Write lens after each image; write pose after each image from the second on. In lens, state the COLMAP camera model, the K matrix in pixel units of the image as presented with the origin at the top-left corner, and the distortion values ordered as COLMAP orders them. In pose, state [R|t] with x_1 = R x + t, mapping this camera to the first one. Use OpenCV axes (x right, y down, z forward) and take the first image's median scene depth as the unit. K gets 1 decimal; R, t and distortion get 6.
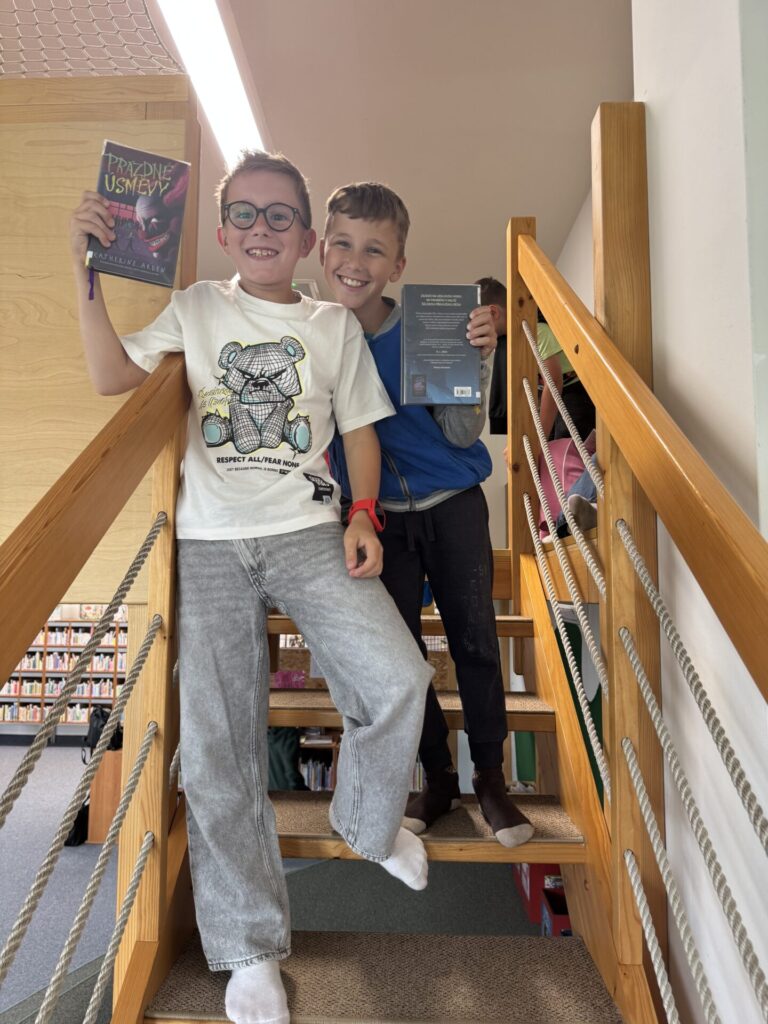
lens RADIAL K [[725.0, 0, 383.6], [0, 725.0, 513.9], [0, 0, 1]] dist [0.009235, -0.005362]
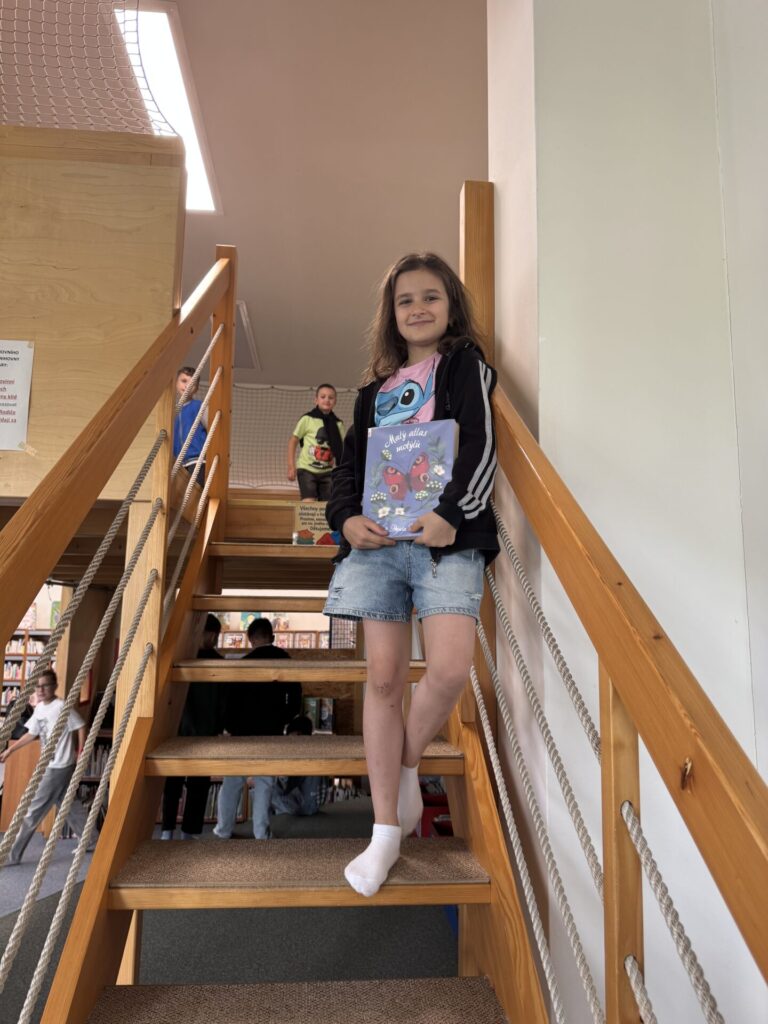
lens RADIAL K [[725.0, 0, 385.1], [0, 725.0, 510.3], [0, 0, 1]] dist [0.009235, -0.005362]
pose [[0.992104, 0.027721, 0.122314, -0.030414], [-0.021232, 0.998313, -0.054043, 0.193431], [-0.123606, 0.051020, 0.991019, -0.421292]]
